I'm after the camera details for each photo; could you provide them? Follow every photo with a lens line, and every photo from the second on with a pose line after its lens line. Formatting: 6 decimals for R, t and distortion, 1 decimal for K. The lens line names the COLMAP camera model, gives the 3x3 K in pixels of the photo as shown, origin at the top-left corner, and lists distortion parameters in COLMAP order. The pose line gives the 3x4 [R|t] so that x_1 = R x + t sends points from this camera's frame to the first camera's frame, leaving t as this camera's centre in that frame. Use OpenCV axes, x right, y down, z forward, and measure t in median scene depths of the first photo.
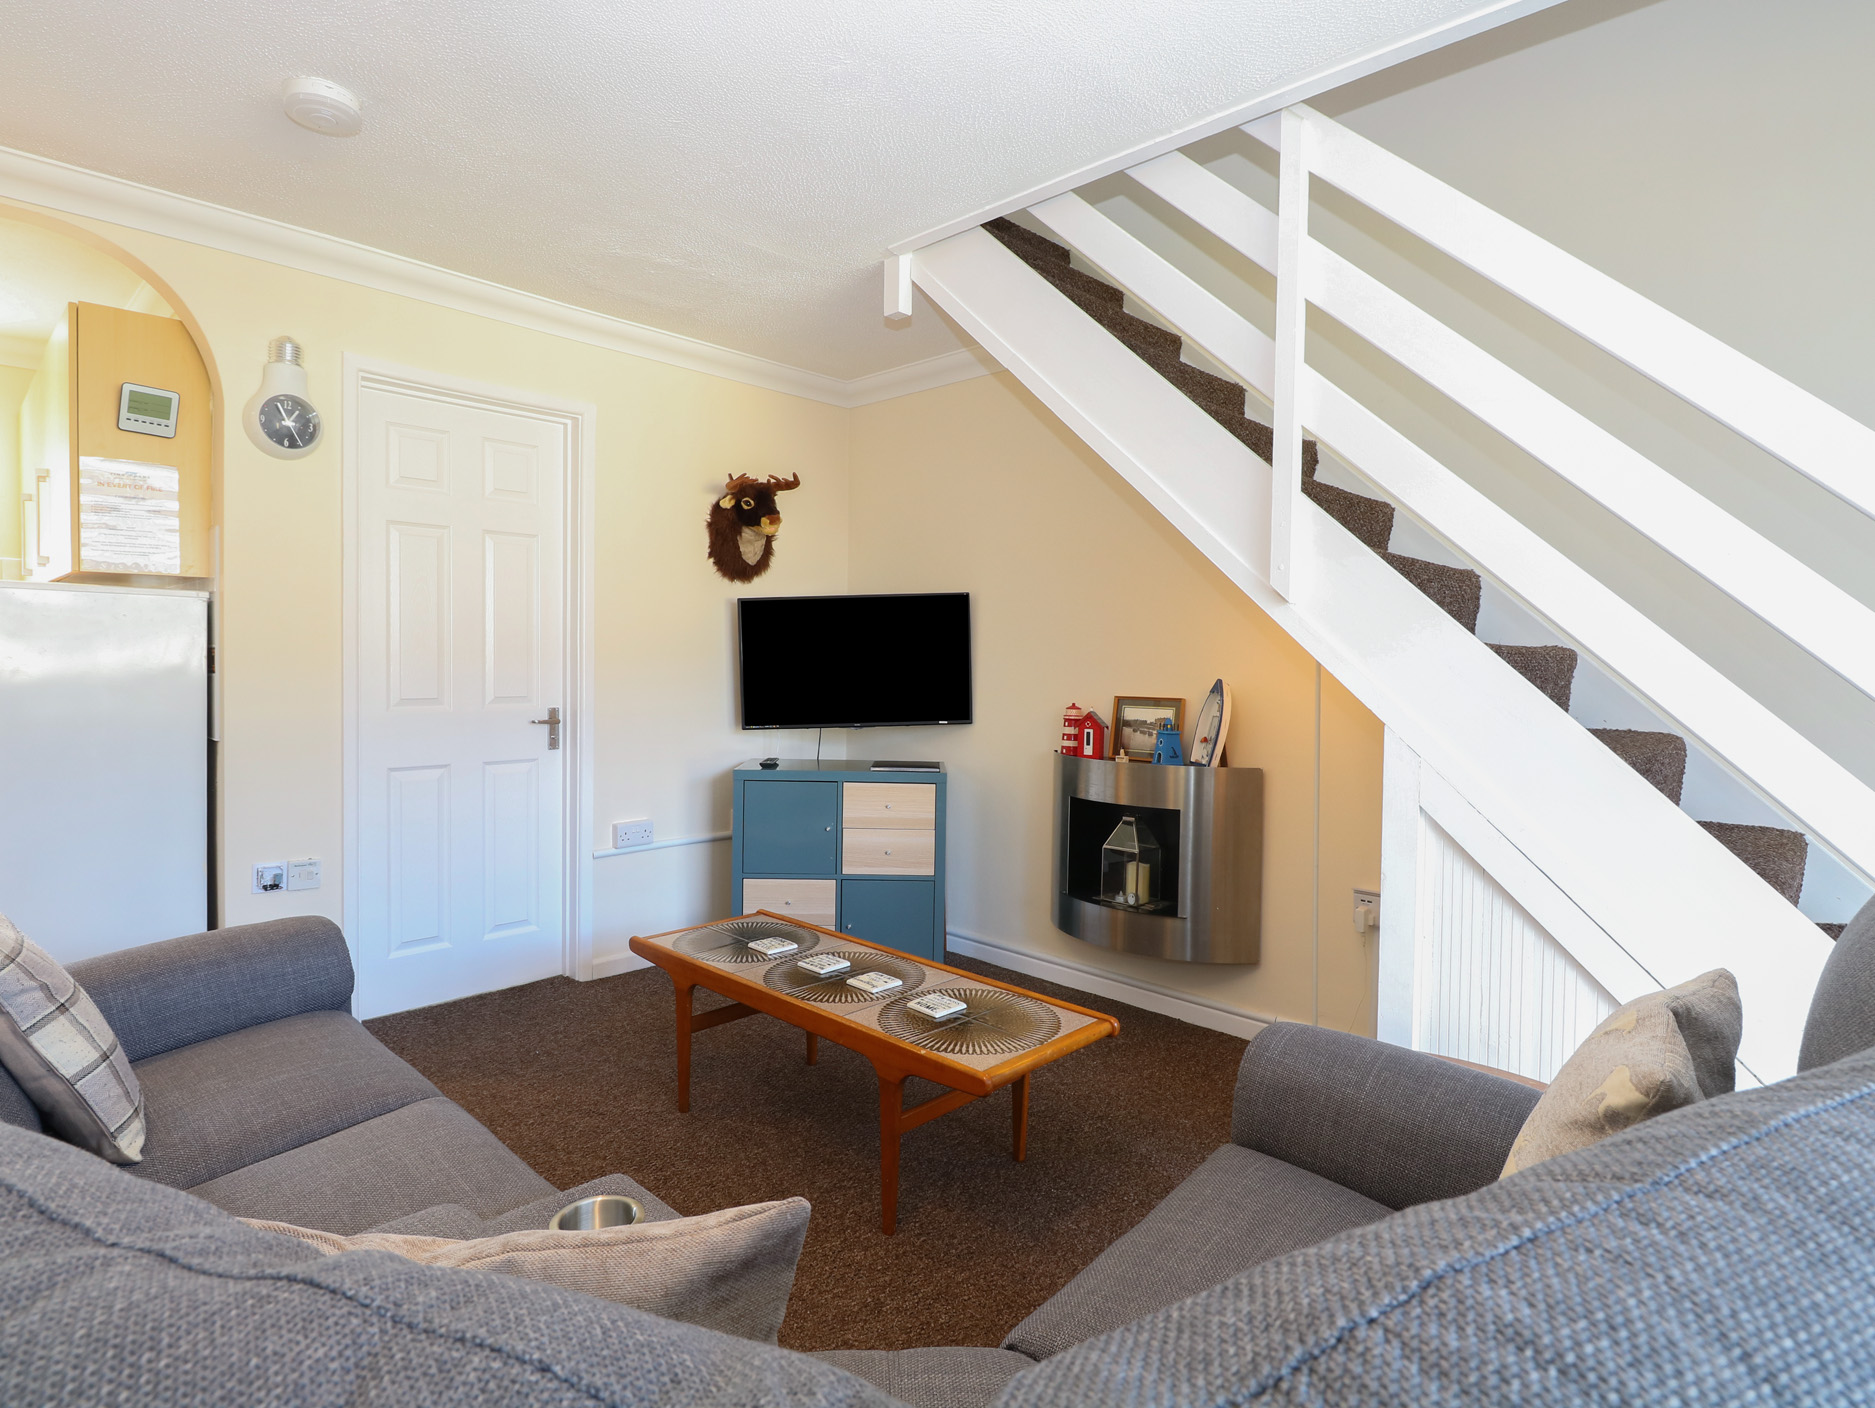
lens RADIAL K [[1012.2, 0, 930.8], [0, 1012.2, 680.1], [0, 0, 1]] dist [0.002346, -0.002599]
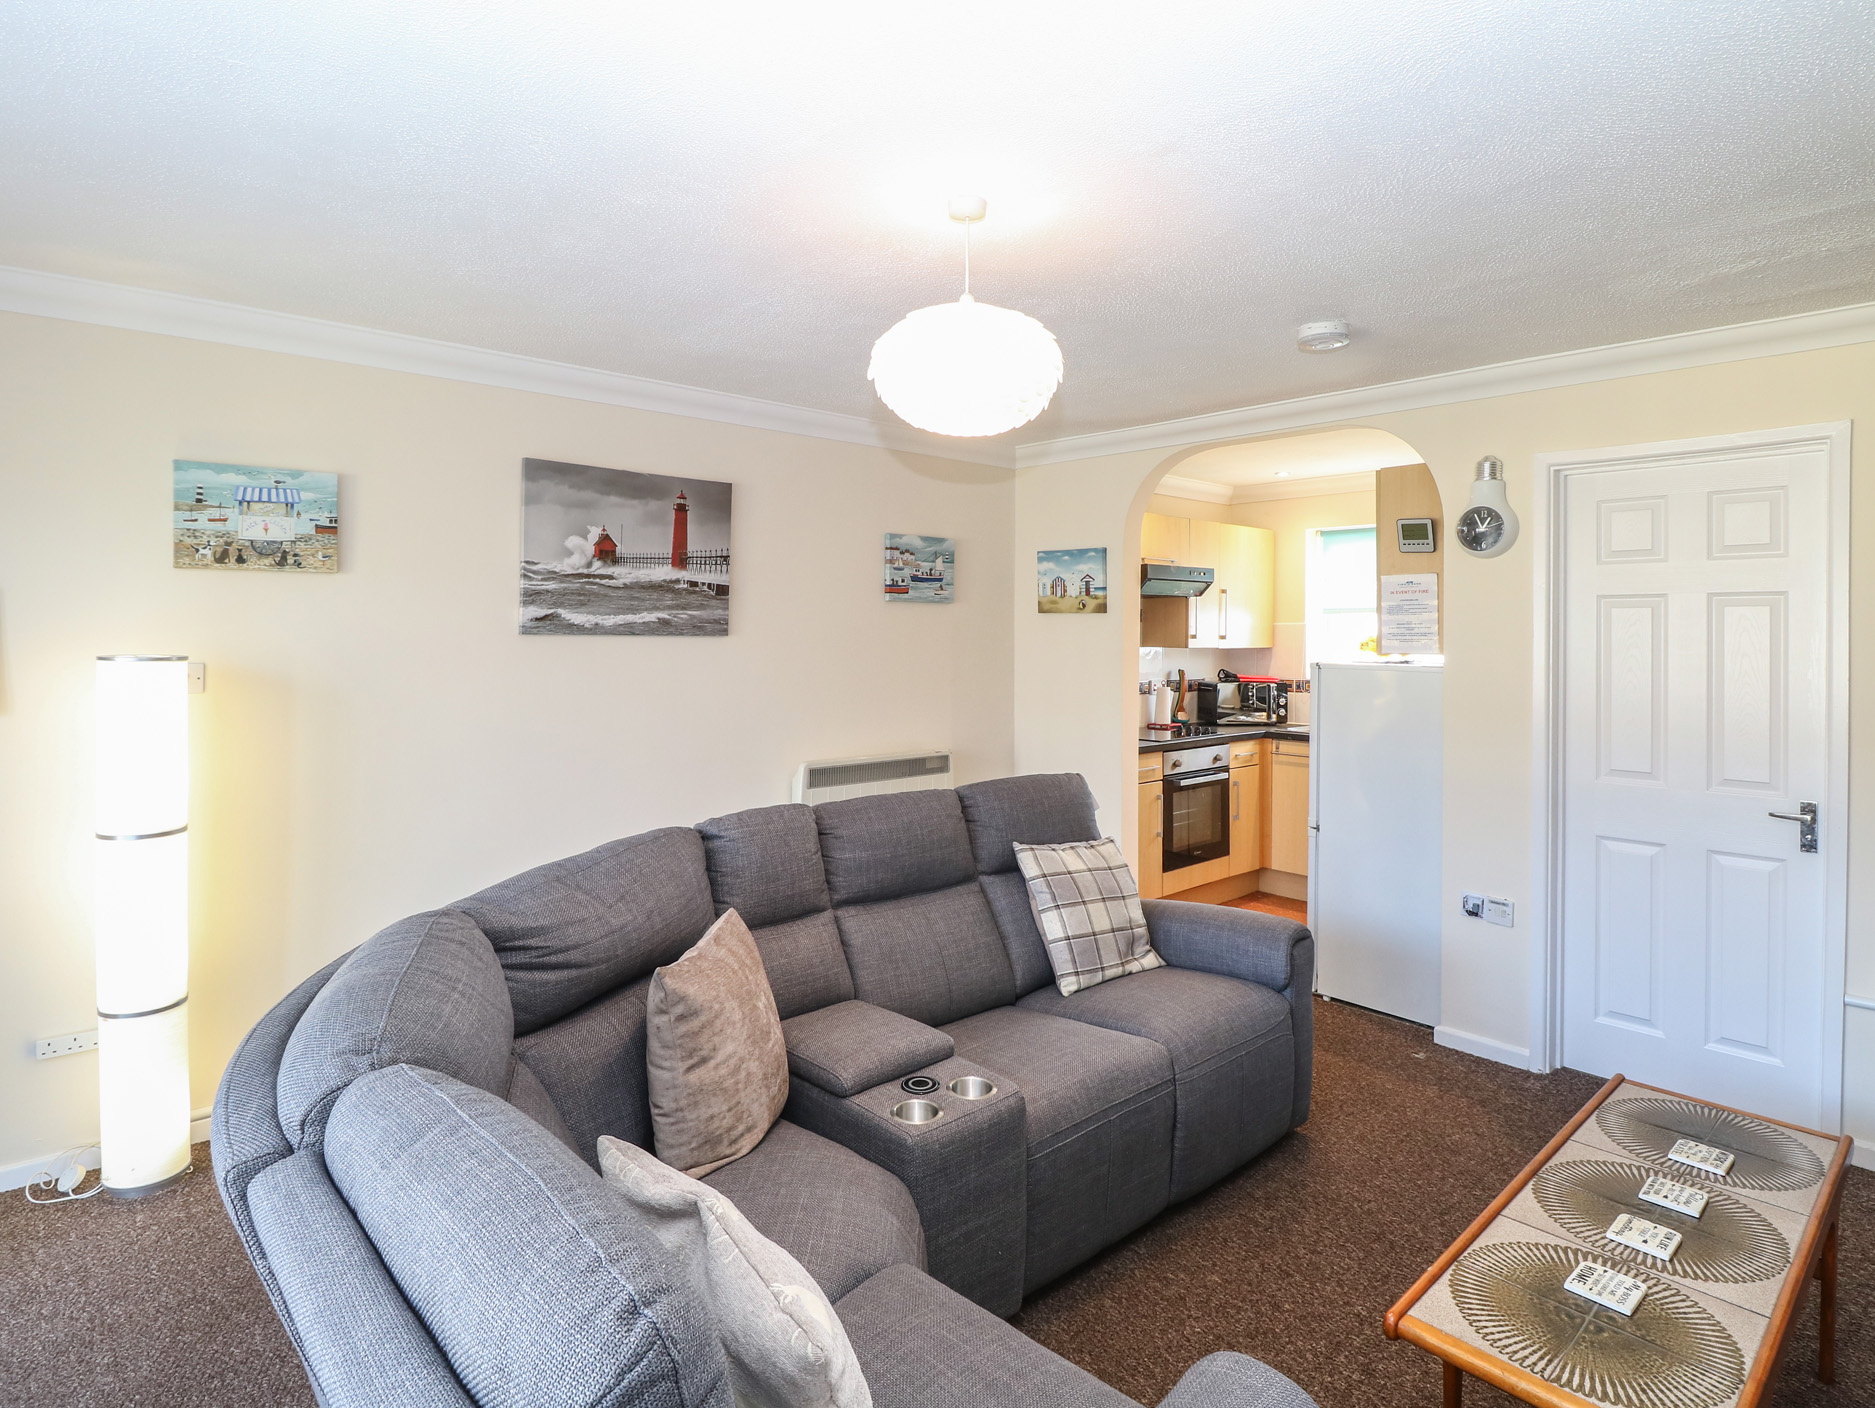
lens RADIAL K [[1000.7, 0, 923.3], [0, 1000.7, 646.7], [0, 0, 1]] dist [-0.003189, -0.002660]
pose [[-0.072241, 0.000390, -0.997387, 0.654195], [-0.026342, 0.999650, 0.002299, -0.110621], [0.997039, 0.026439, -0.072205, 0.475809]]
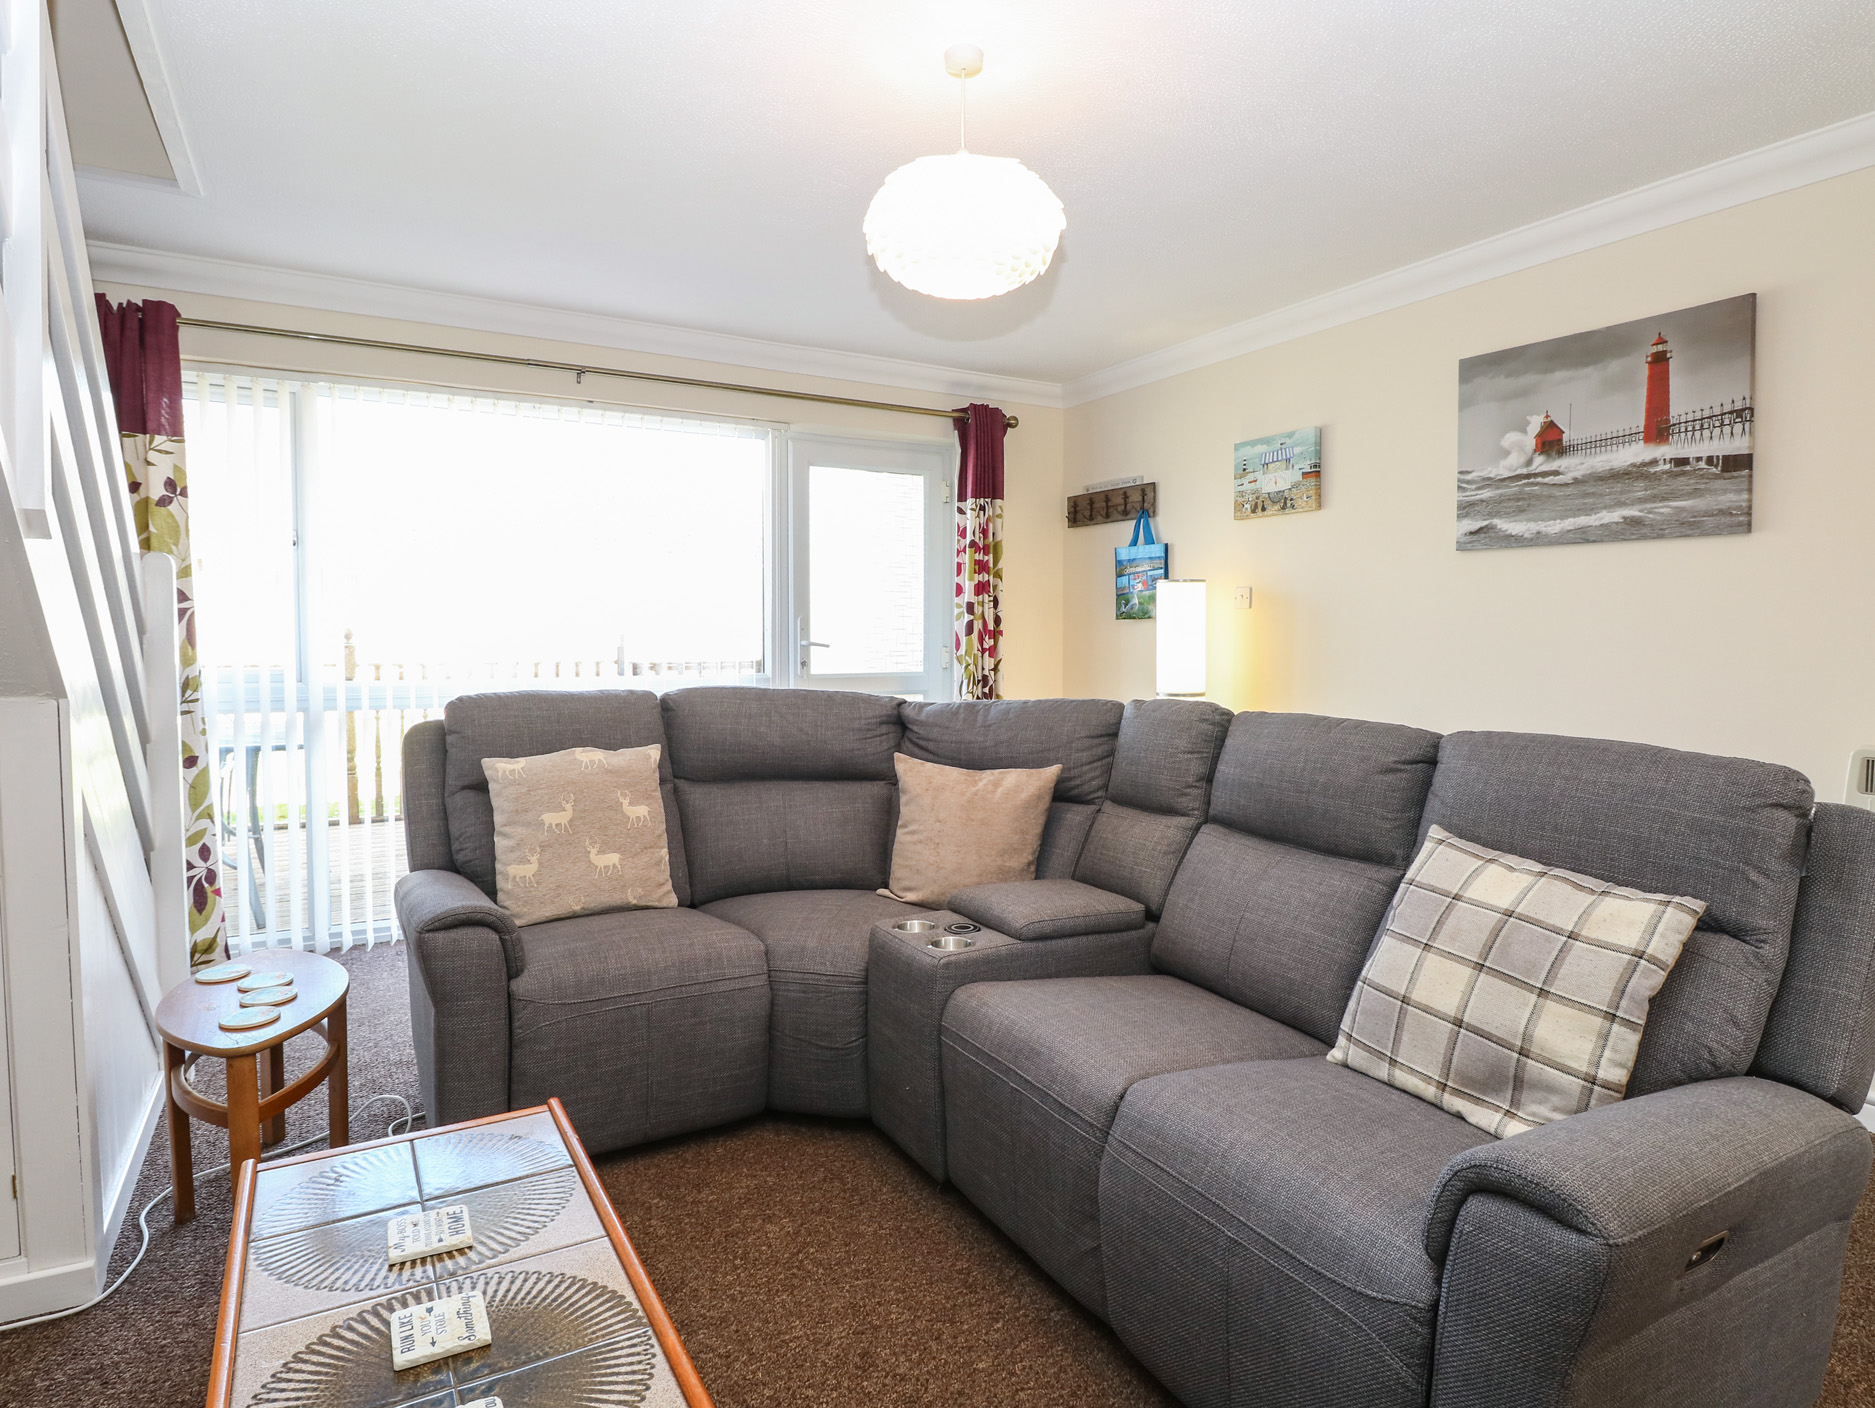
lens RADIAL K [[1012.2, 0, 930.8], [0, 1012.2, 680.1], [0, 0, 1]] dist [0.002346, -0.002599]
pose [[-0.966288, -0.034097, 0.255195, -0.358495], [-0.016046, 0.997241, 0.072483, -0.027720], [-0.256963, 0.065945, -0.964169, 1.268623]]
